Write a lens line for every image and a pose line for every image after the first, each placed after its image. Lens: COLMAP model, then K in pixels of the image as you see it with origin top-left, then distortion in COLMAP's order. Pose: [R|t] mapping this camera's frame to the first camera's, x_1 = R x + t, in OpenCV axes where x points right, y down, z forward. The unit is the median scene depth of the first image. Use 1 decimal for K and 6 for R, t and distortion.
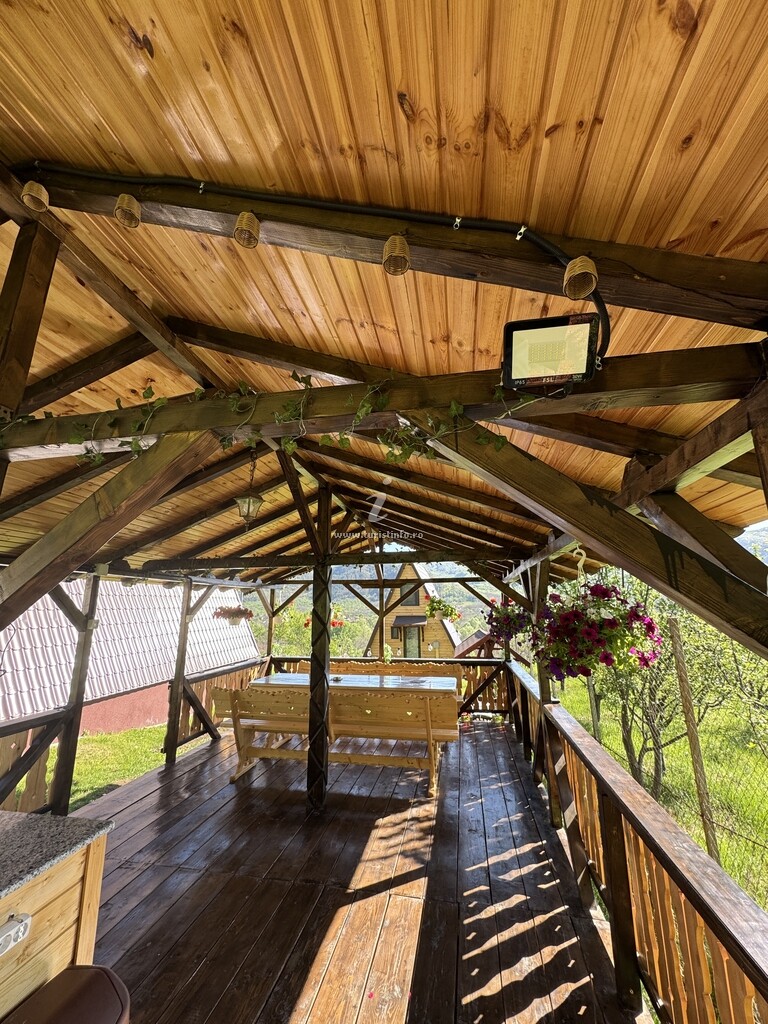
lens RADIAL K [[414.0, 0, 384.0], [0, 414.0, 512.0], [0, 0, 1]] dist [0.000995, 0.000097]
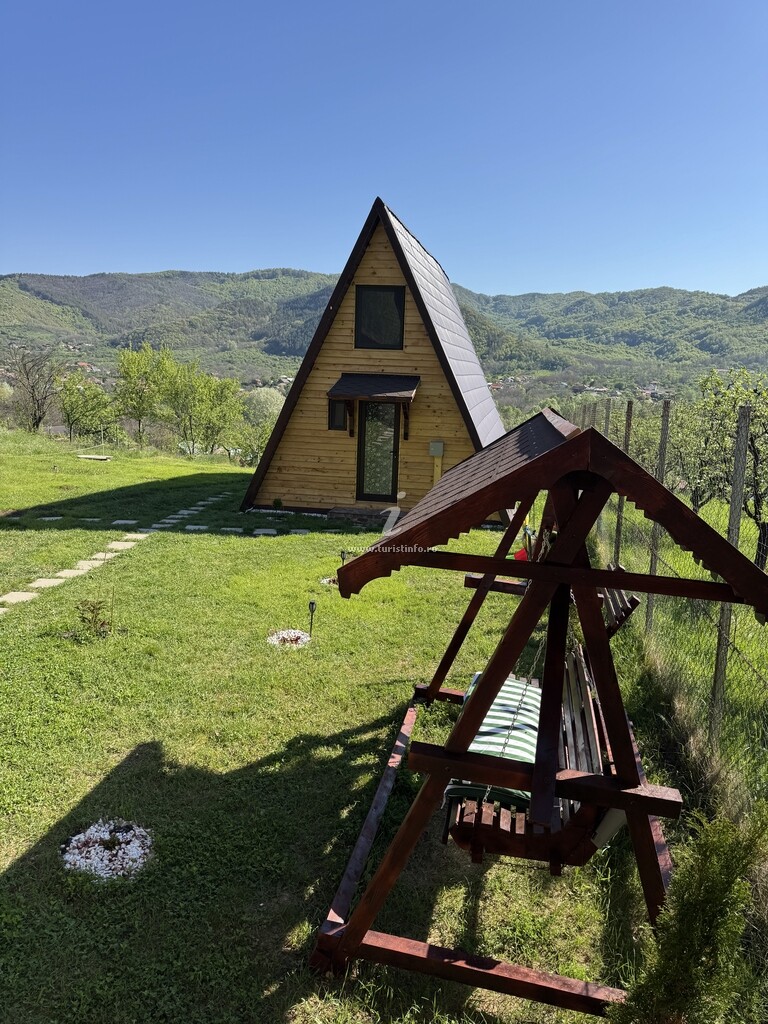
lens RADIAL K [[712.6, 0, 384.0], [0, 712.6, 512.0], [0, 0, 1]] dist [0.142248, -0.269027]
pose [[0.997517, 0.070423, -0.000953, 0.077519], [-0.063783, 0.909034, 0.411811, 0.093566], [0.029868, -0.410728, 0.911269, 0.342326]]
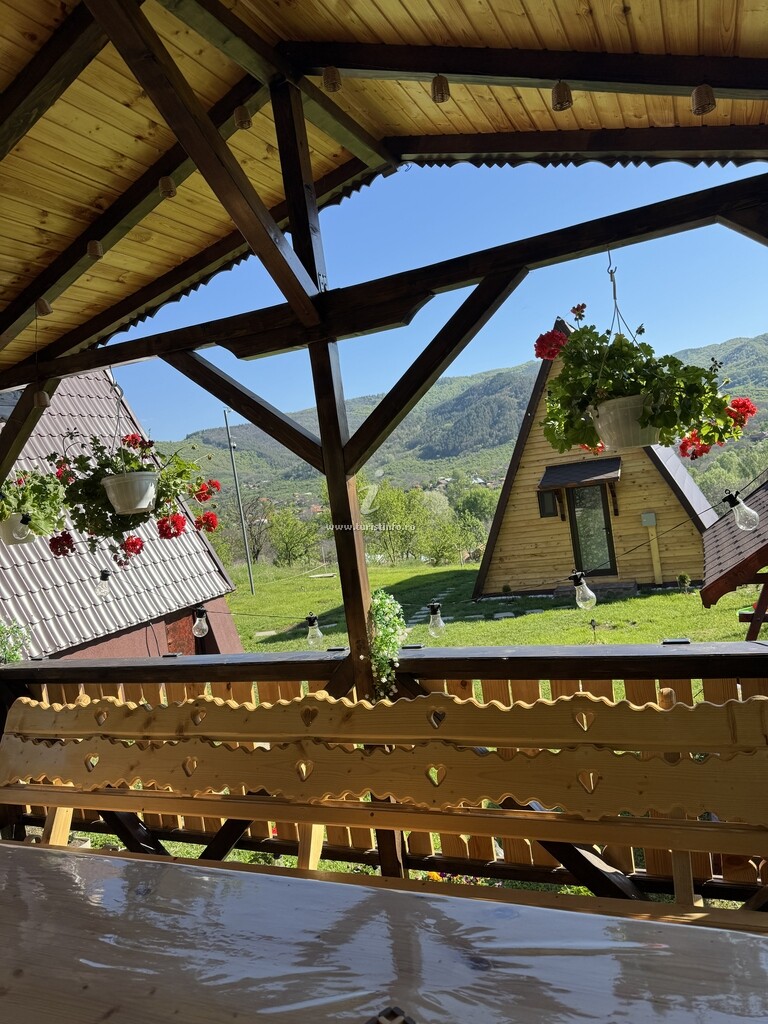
lens RADIAL K [[712.6, 0, 384.0], [0, 712.6, 512.0], [0, 0, 1]] dist [0.142248, -0.269027]
pose [[0.968760, -0.090671, -0.230830, 0.033467], [0.154627, 0.948535, 0.276355, 0.063594], [0.193893, -0.303415, 0.932923, 0.251615]]
